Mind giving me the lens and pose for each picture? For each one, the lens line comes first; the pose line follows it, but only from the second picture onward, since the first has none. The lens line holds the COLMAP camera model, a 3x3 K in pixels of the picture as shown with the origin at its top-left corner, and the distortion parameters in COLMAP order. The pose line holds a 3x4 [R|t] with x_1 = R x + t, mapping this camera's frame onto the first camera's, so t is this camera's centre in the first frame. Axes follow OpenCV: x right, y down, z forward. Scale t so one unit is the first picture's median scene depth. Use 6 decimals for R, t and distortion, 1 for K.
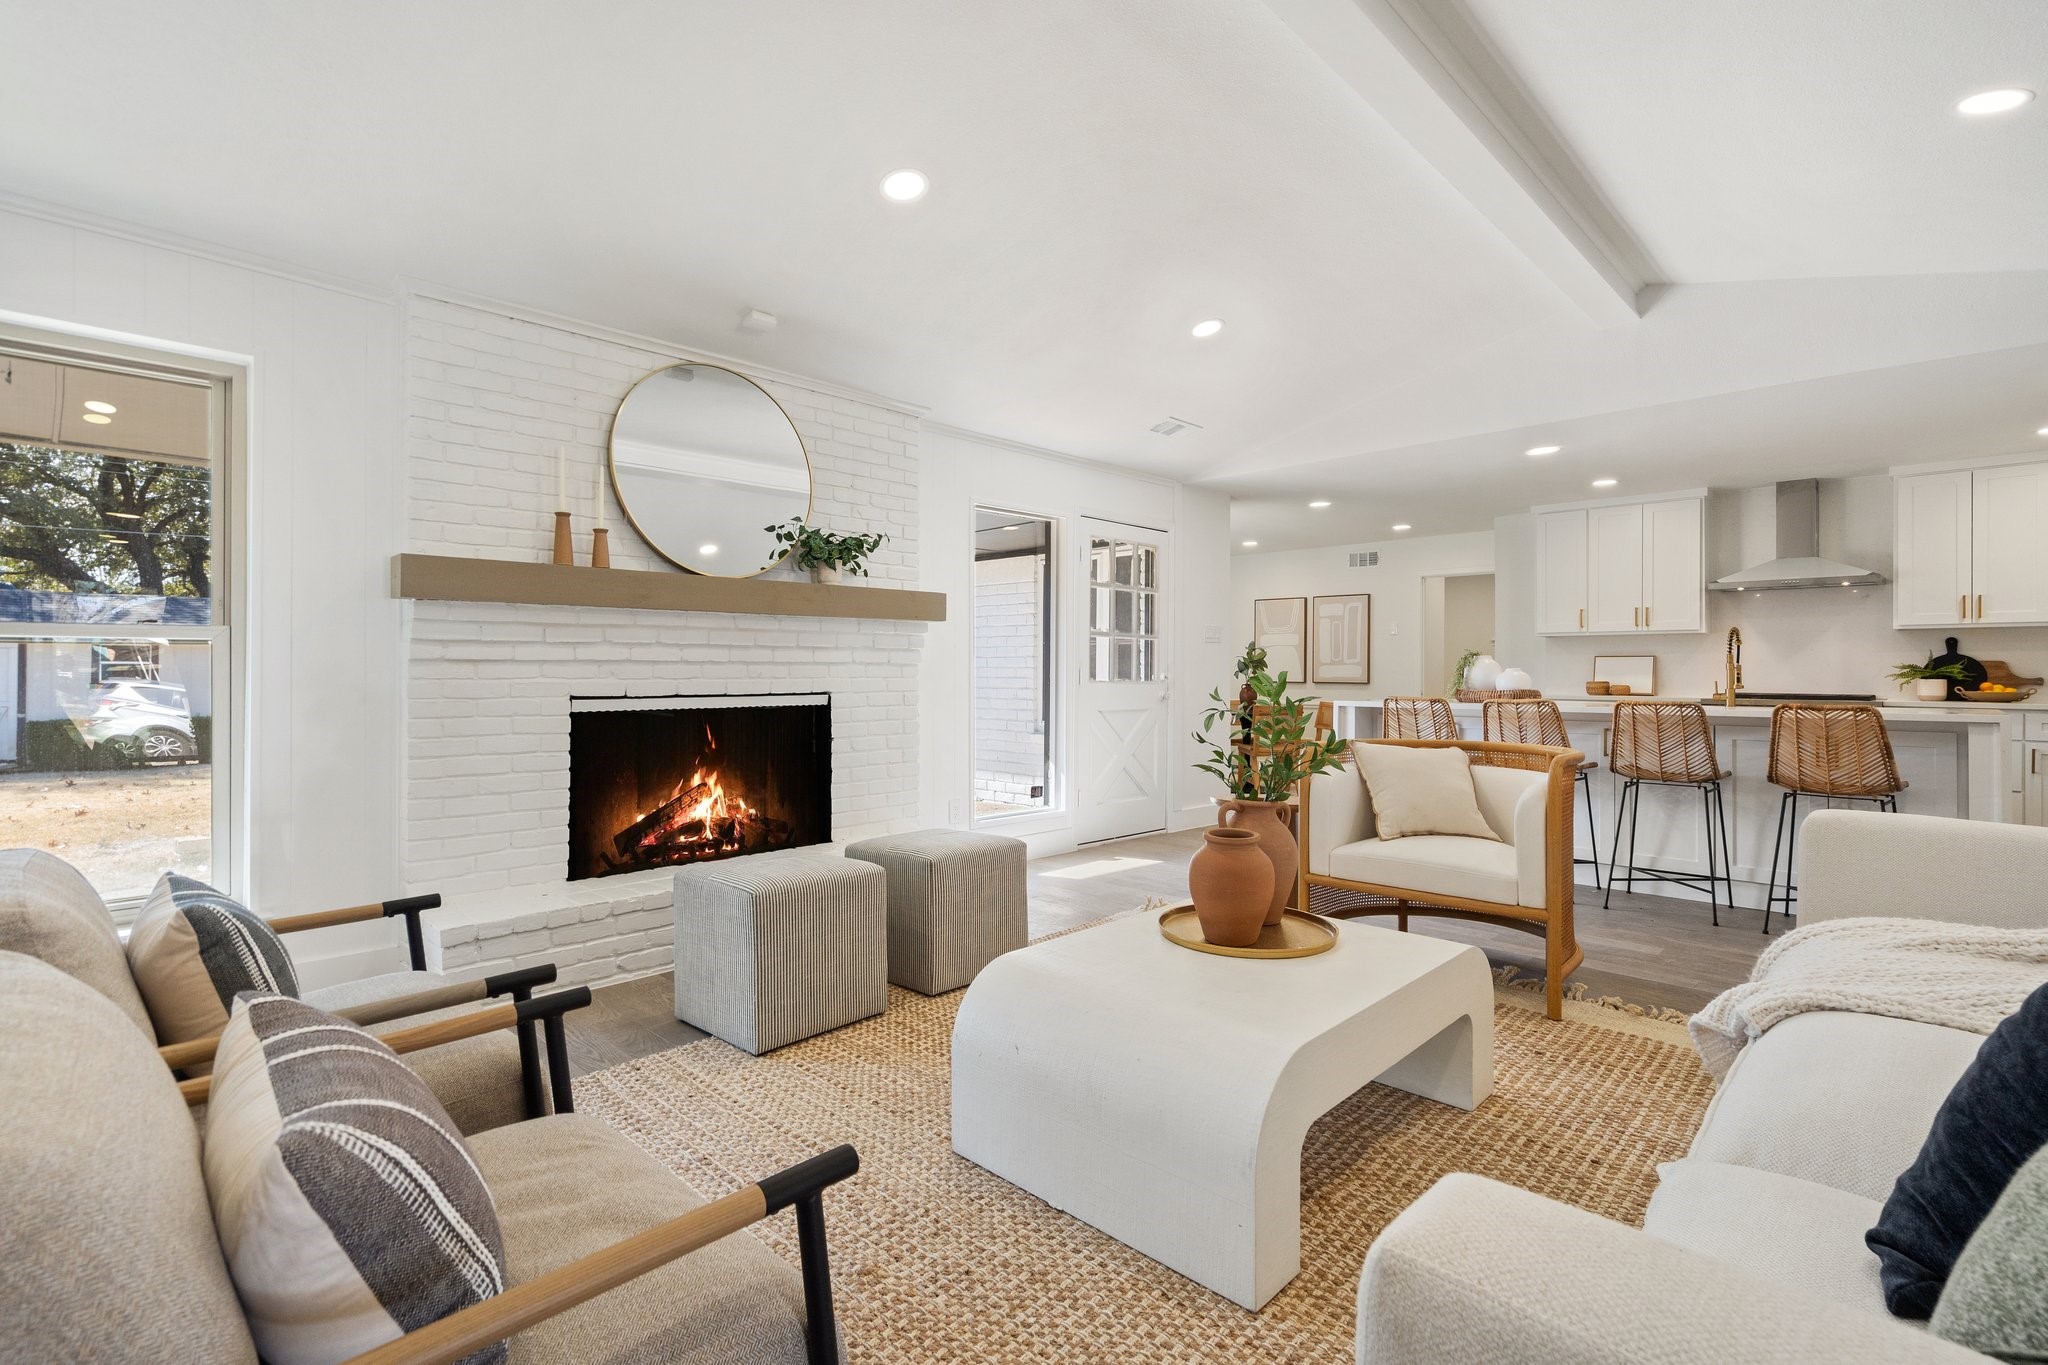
lens RADIAL K [[973.5, 0, 1049.8], [0, 973.5, 631.2], [0, 0, 1]] dist [0.002076, 0.000827]
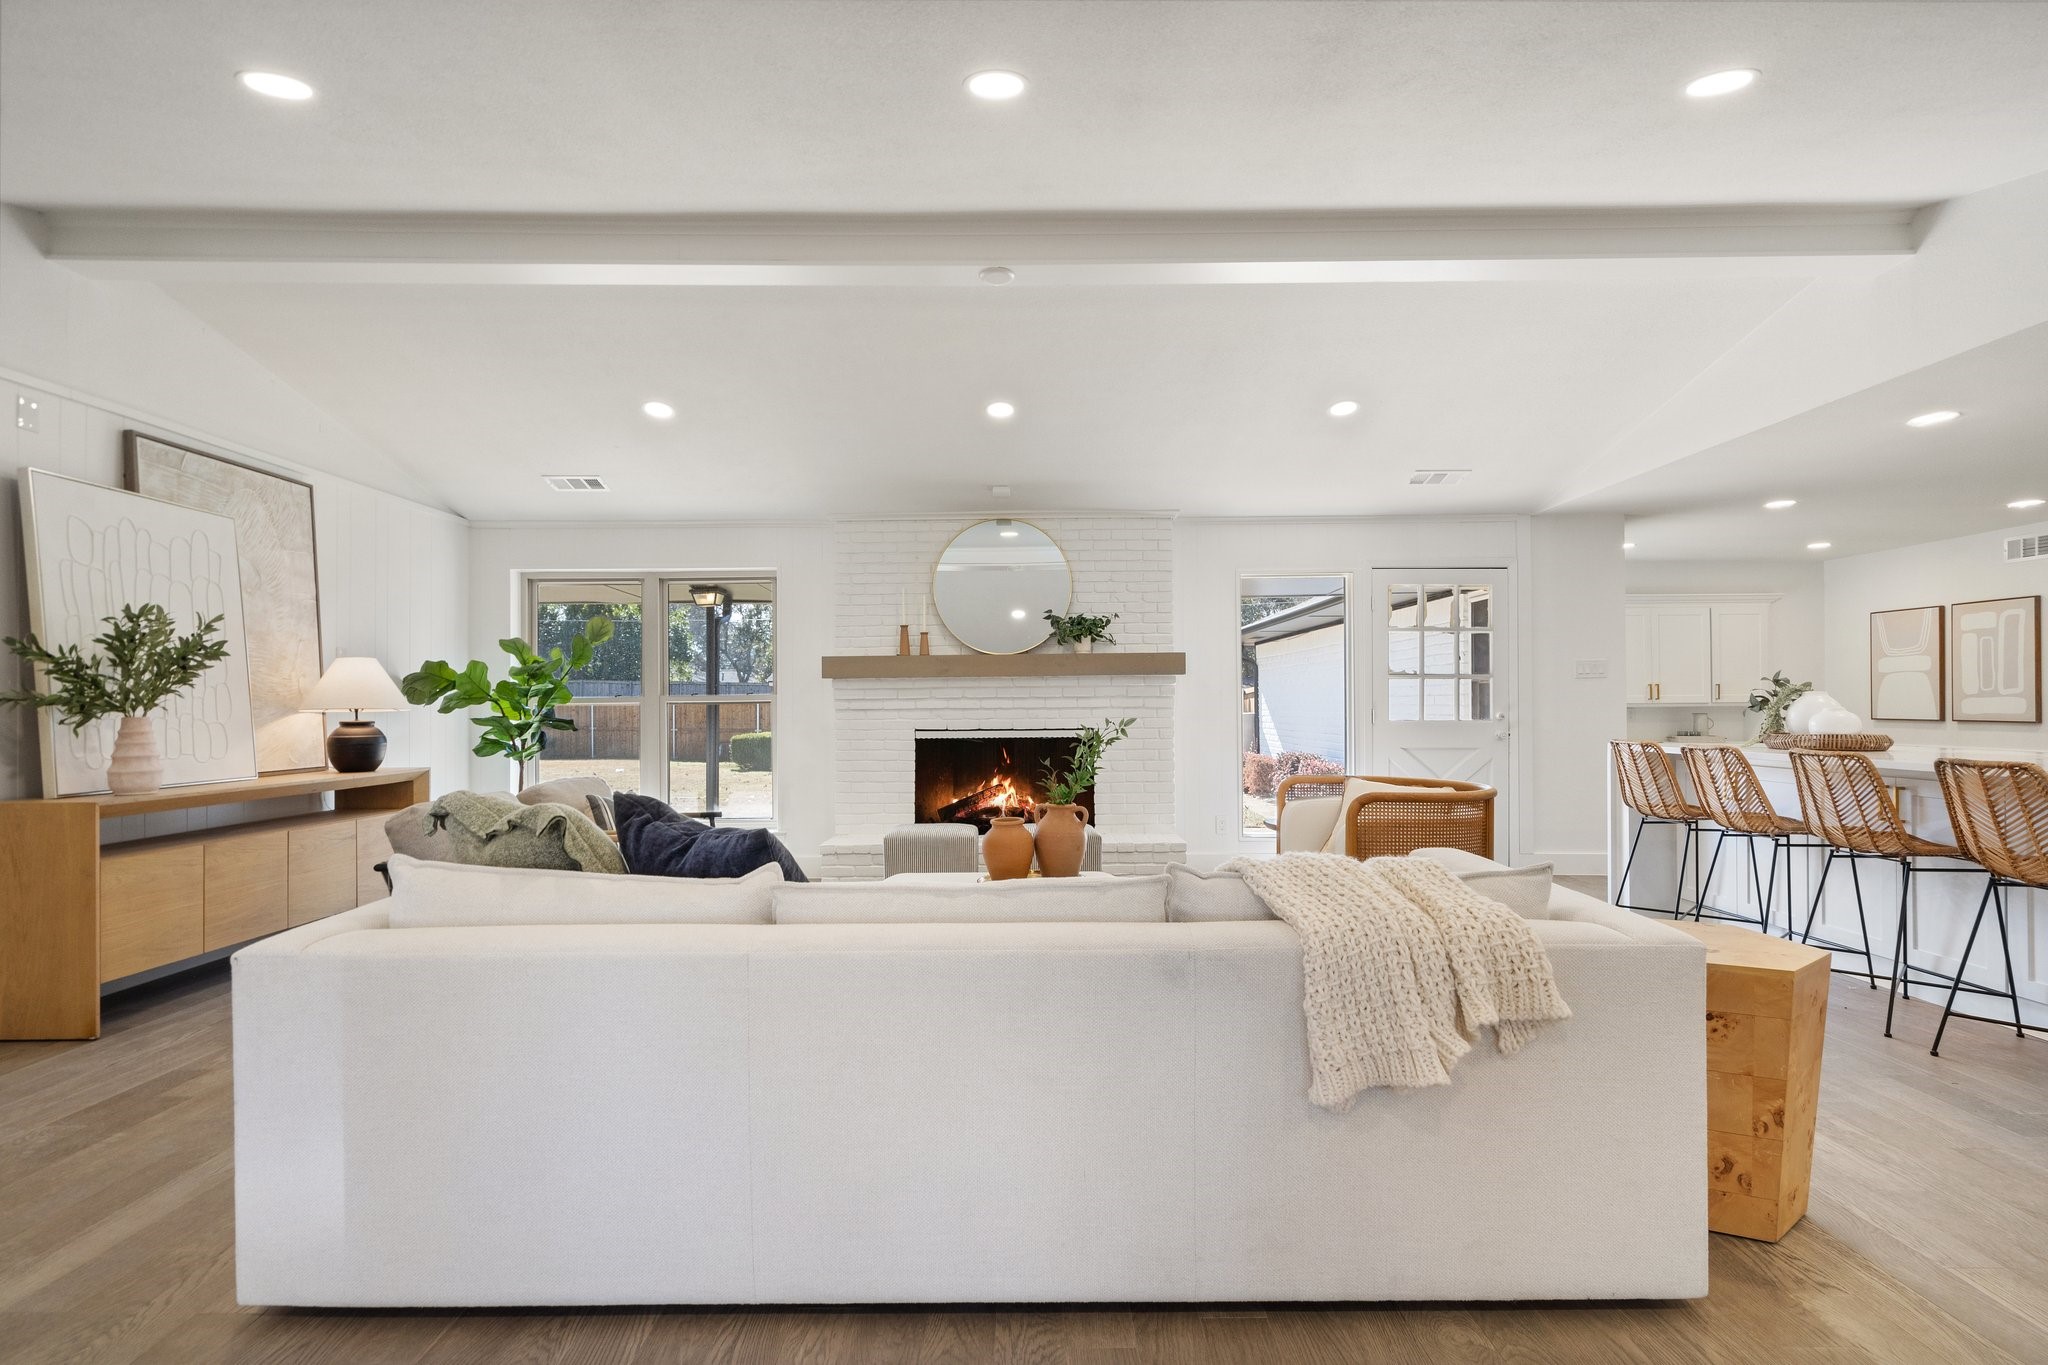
lens RADIAL K [[973.5, 0, 1033.1], [0, 973.5, 693.4], [0, 0, 1]] dist [0.002076, 0.000827]
pose [[0.684456, -0.012746, -0.728943, 0.813591], [0.037671, 0.999130, 0.017901, -0.018085], [0.728081, -0.039713, 0.684340, -0.041302]]
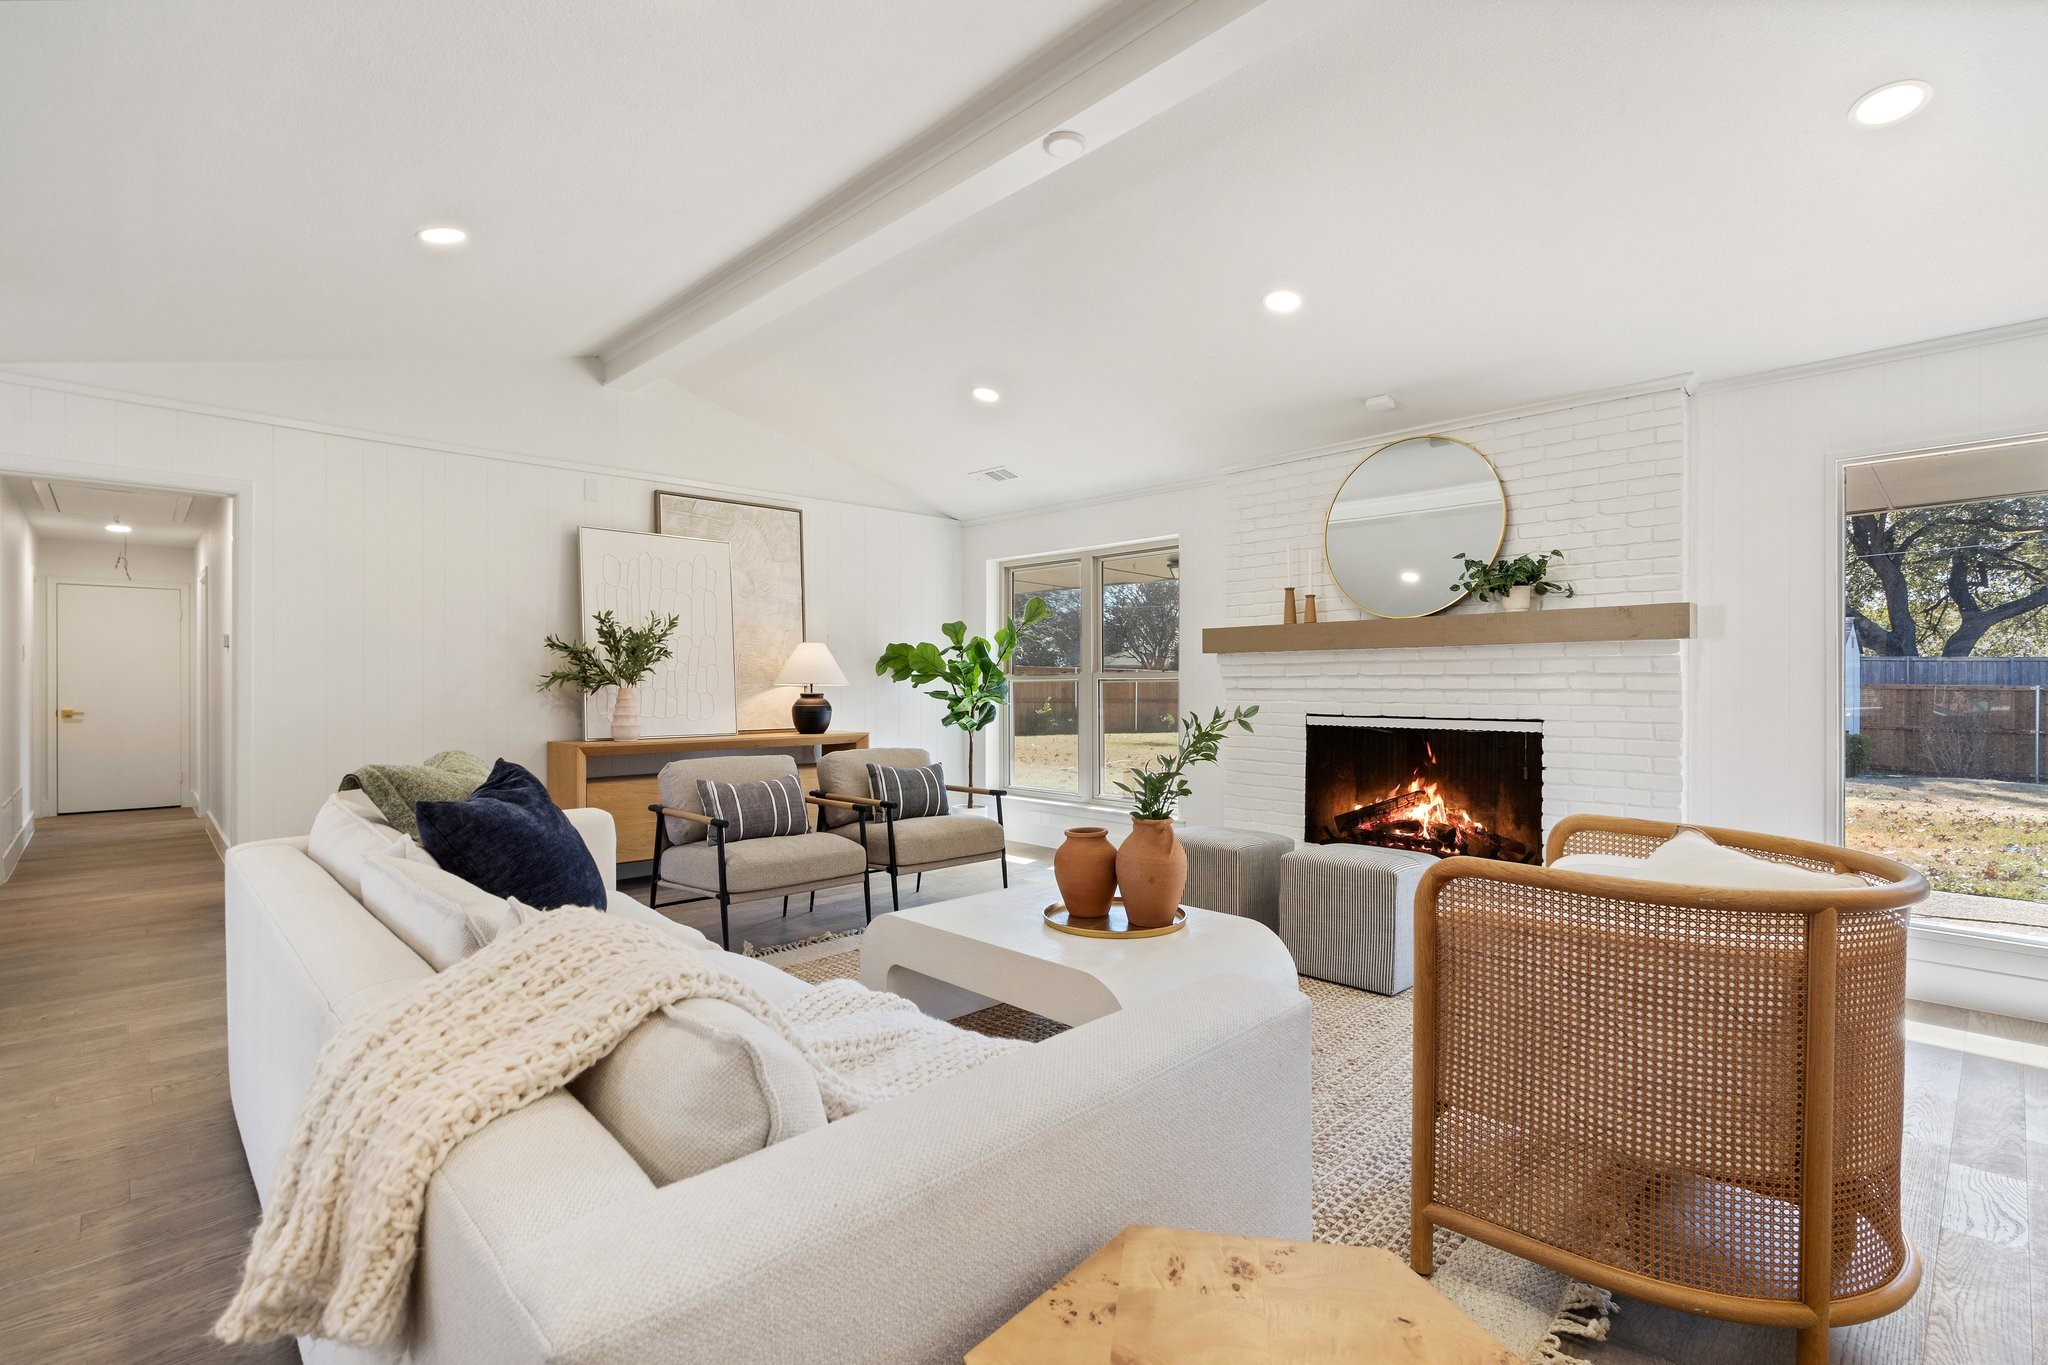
lens RADIAL K [[973.5, 0, 1022.3], [0, 973.5, 675.0], [0, 0, 1]] dist [0.002076, 0.000827]
pose [[-0.072665, -0.007830, -0.997326, 0.851651], [0.041601, 0.999075, -0.010875, 0.007269], [0.996488, -0.042280, -0.072272, 0.594789]]
